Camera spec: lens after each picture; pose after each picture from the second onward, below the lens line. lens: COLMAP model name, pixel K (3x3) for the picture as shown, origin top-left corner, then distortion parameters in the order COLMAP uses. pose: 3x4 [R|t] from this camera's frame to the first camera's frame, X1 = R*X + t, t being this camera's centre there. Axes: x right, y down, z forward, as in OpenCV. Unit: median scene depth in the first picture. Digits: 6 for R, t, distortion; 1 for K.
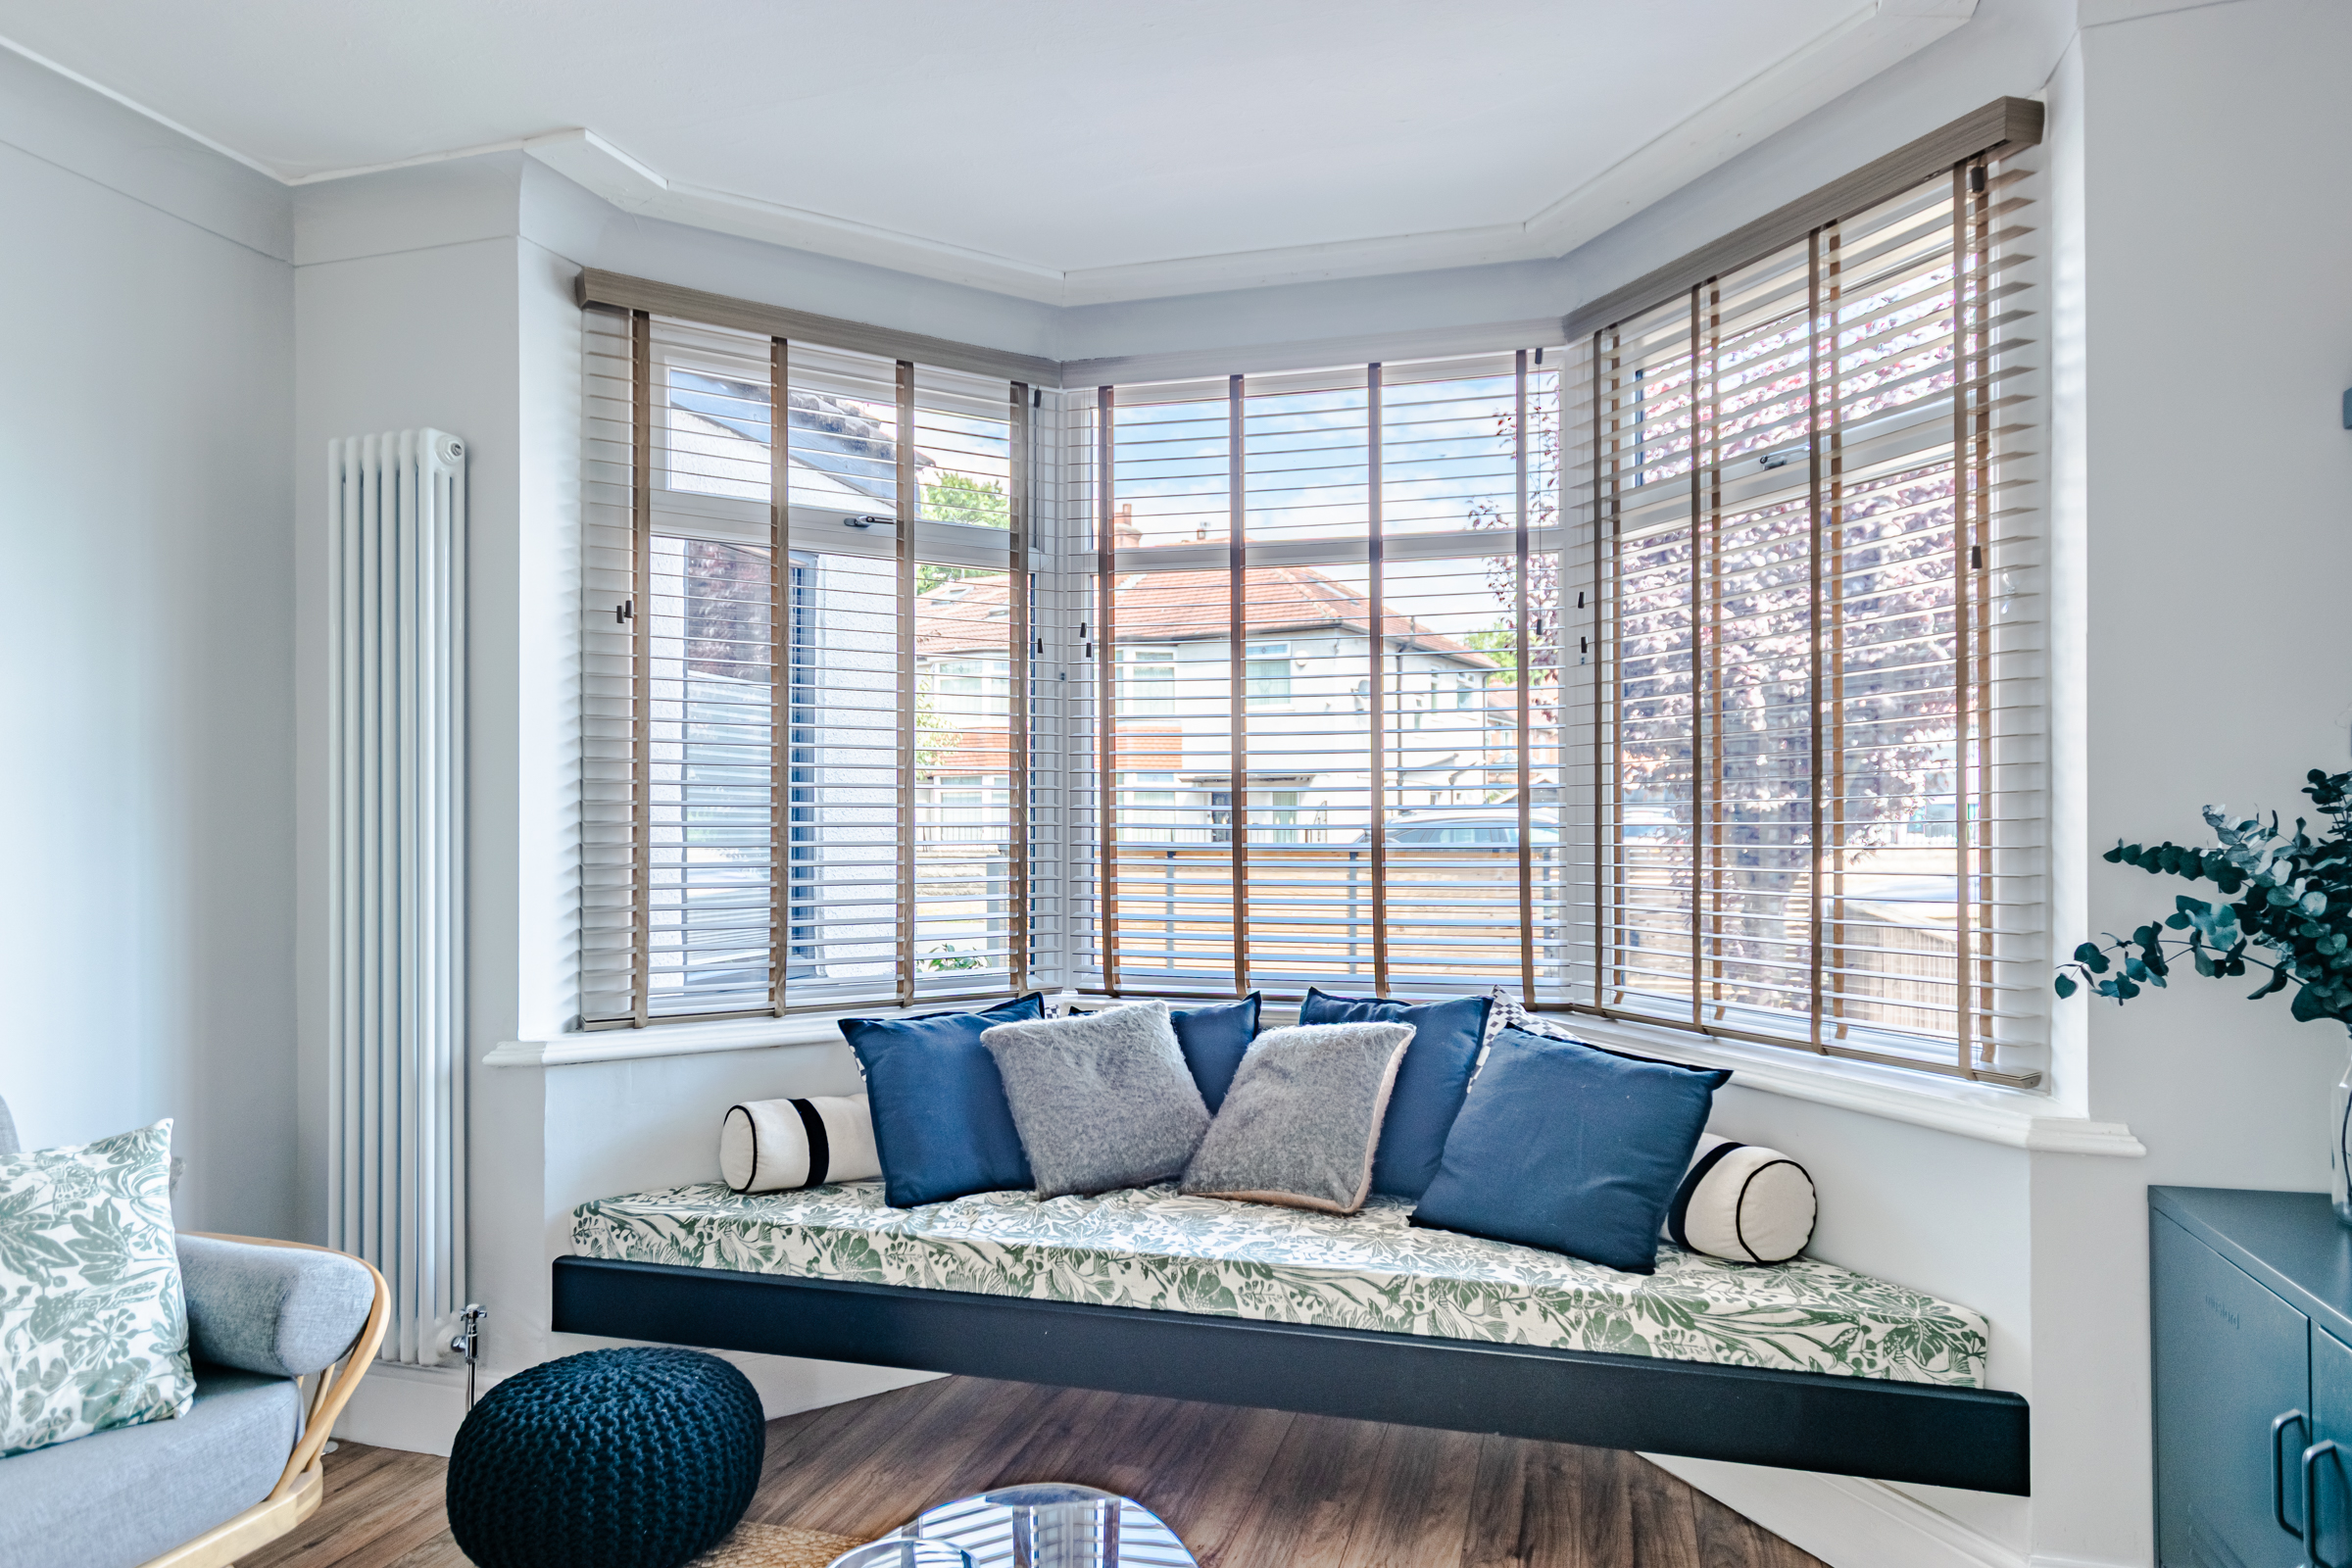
lens RADIAL K [[1444.7, 0, 1176.5], [0, 1444.7, 808.2], [0, 0, 1]] dist [0.008353, 0.002492]
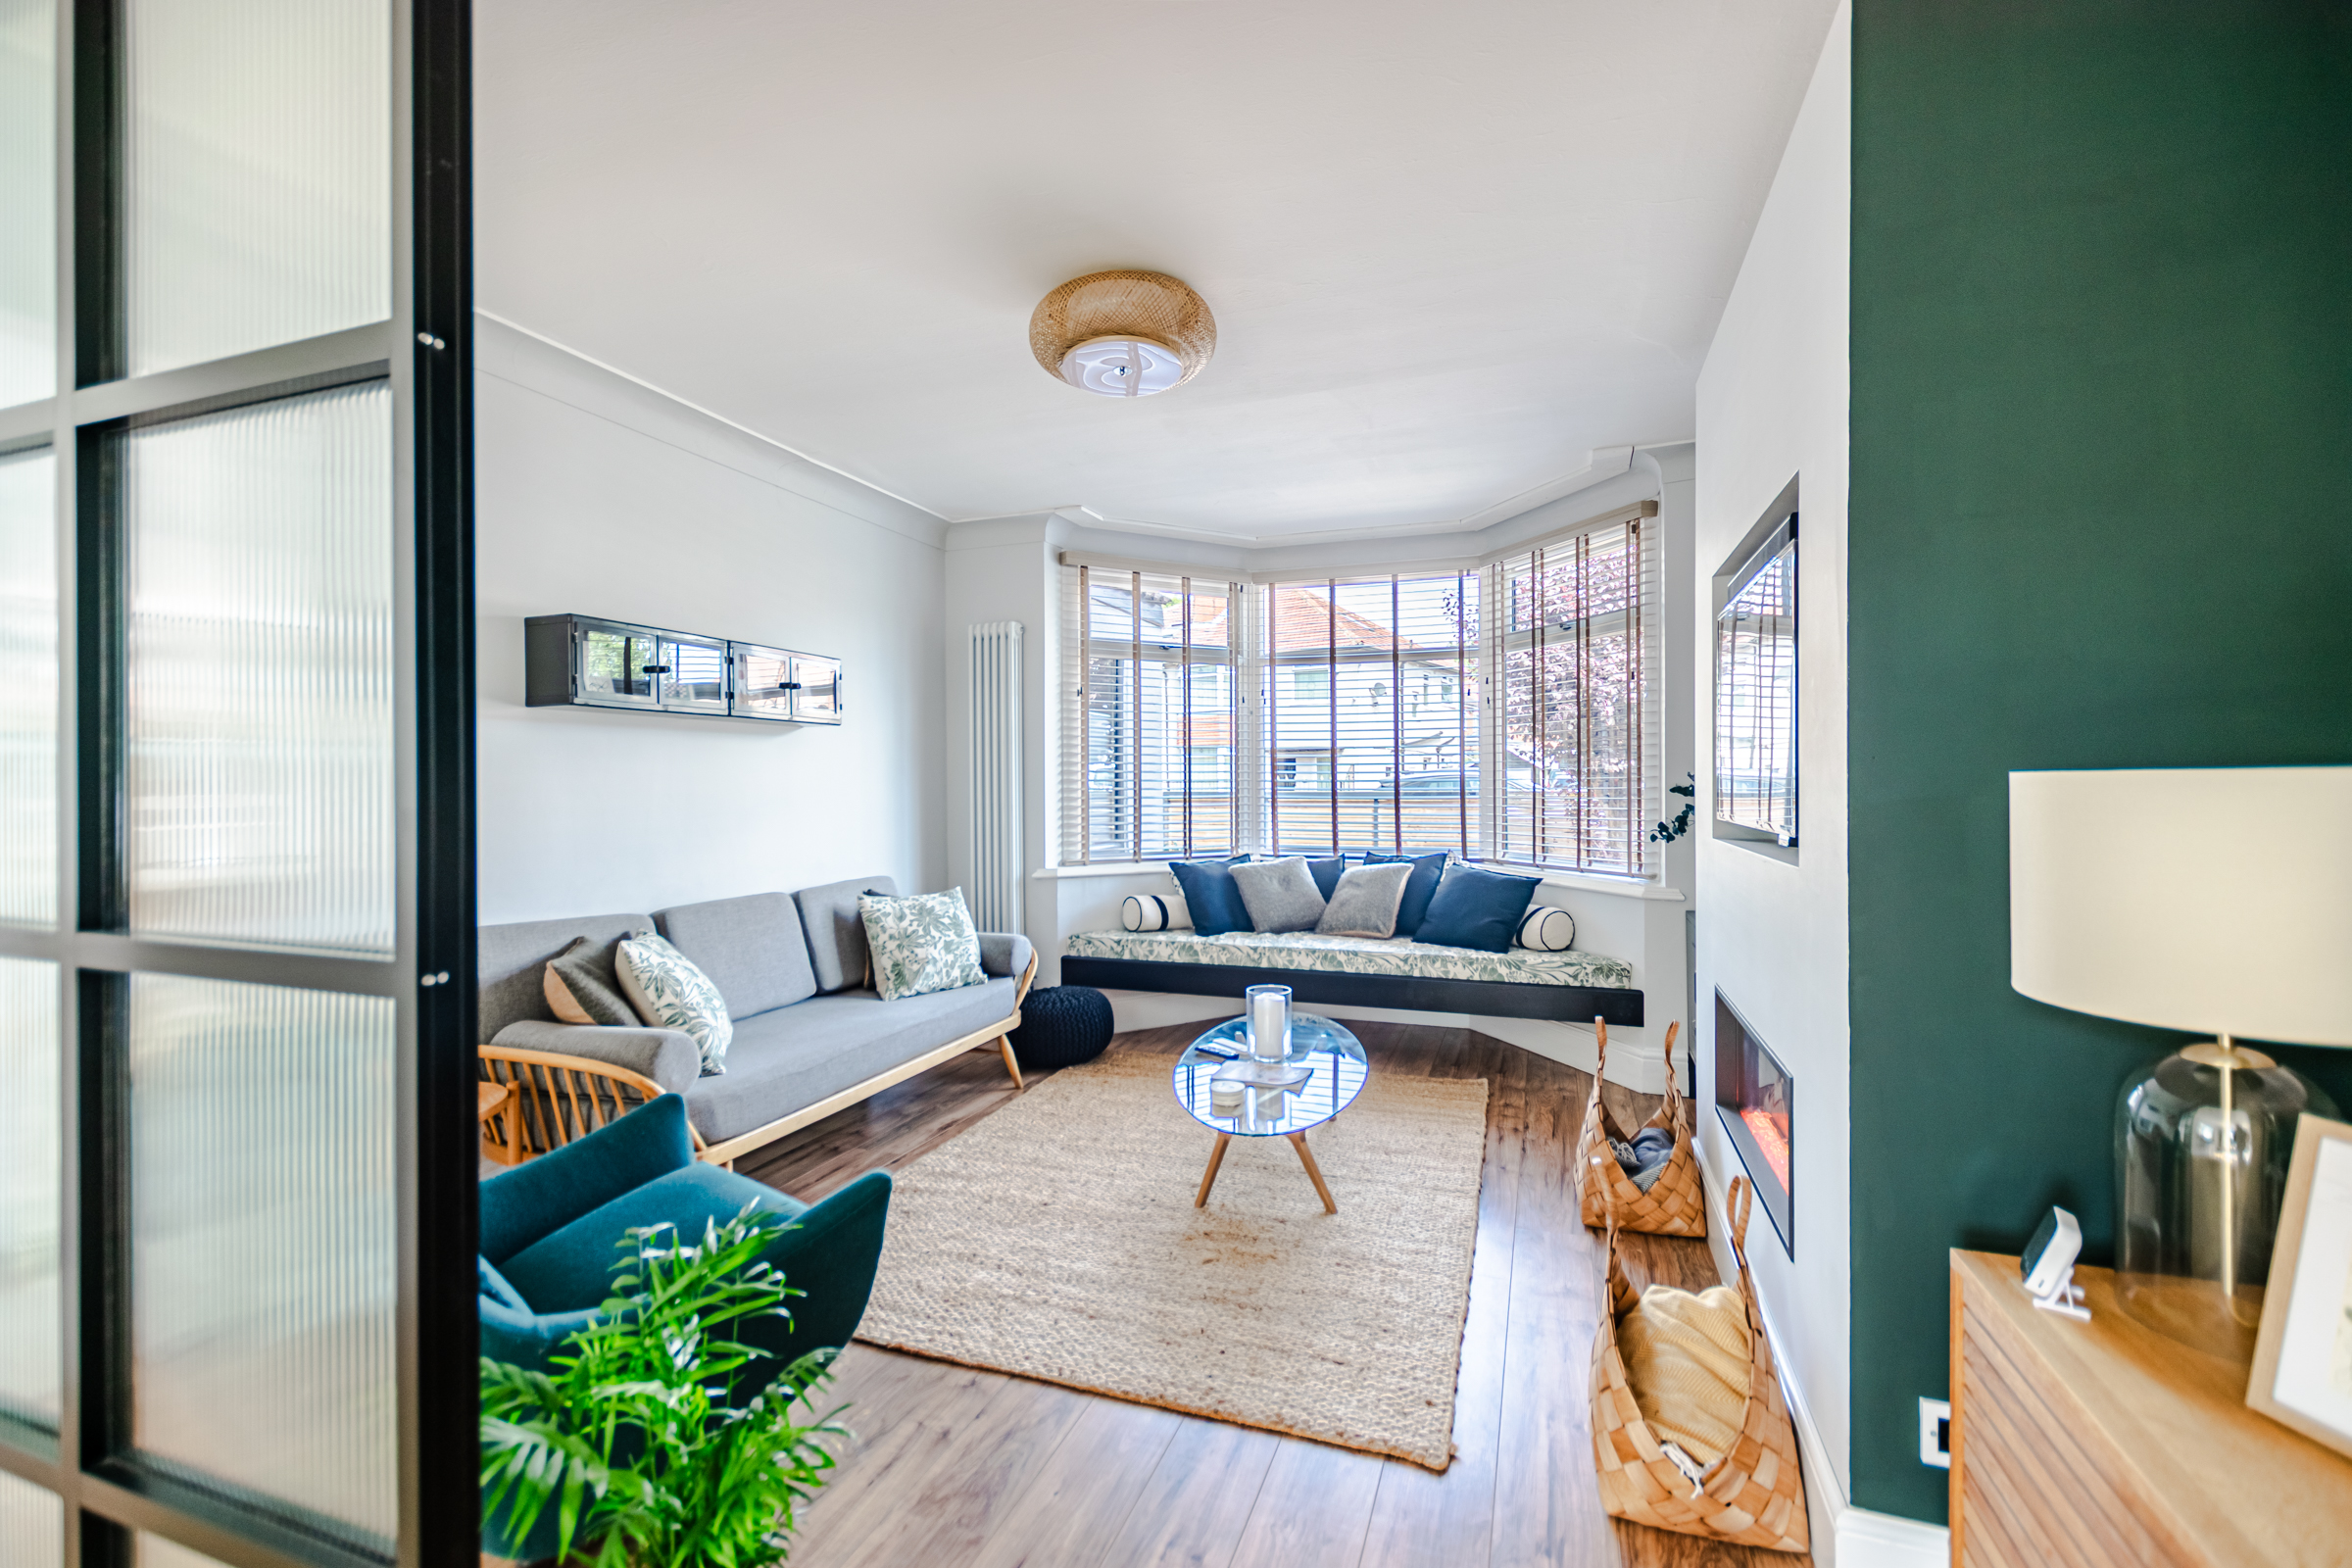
lens RADIAL K [[1020.5, 0, 1178.1], [0, 1020.5, 780.0], [0, 0, 1]] dist [0.007638, -0.002791]
pose [[0.998015, -0.003147, -0.062894, -0.119221], [0.003842, 0.999933, 0.010933, -0.008239], [0.062855, -0.011153, 0.997960, -0.718044]]
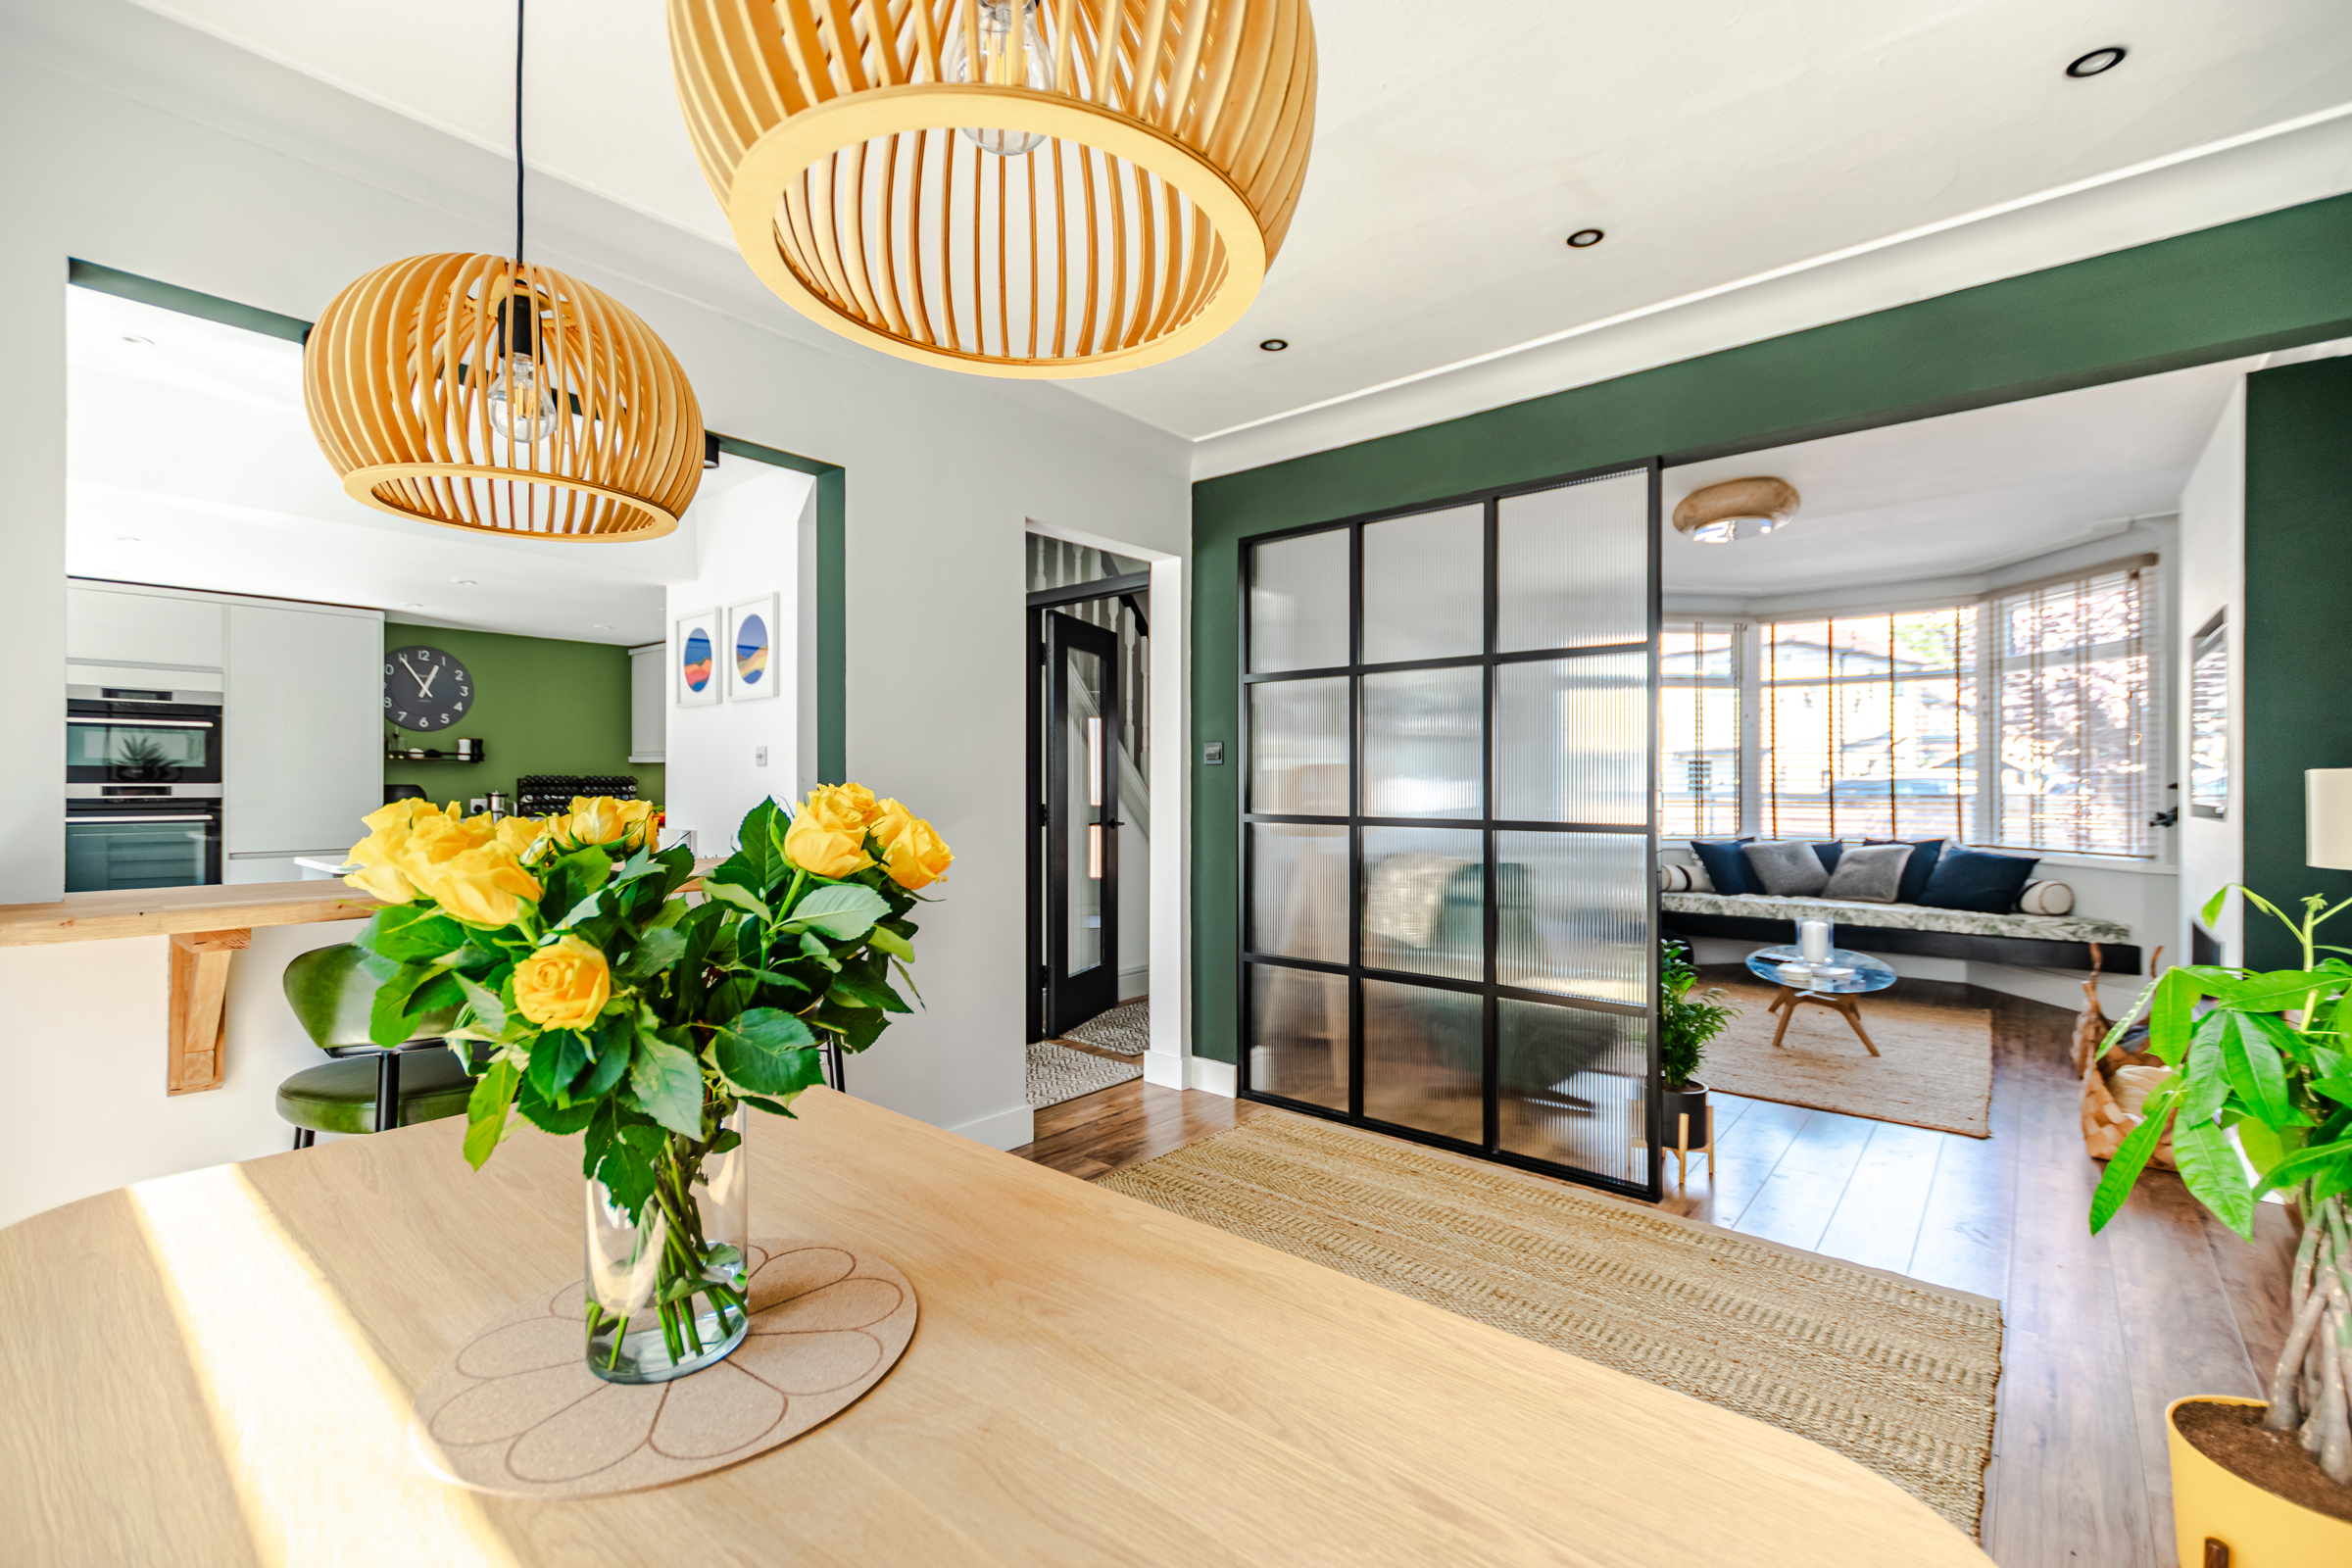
lens RADIAL K [[1020.5, 0, 1164.1], [0, 1020.5, 787.3], [0, 0, 1]] dist [0.007638, -0.002791]
pose [[0.913007, 0.000773, -0.407944, -0.394507], [0.005202, 0.999895, 0.013536, -0.007841], [0.407912, -0.014481, 0.912907, -1.596533]]
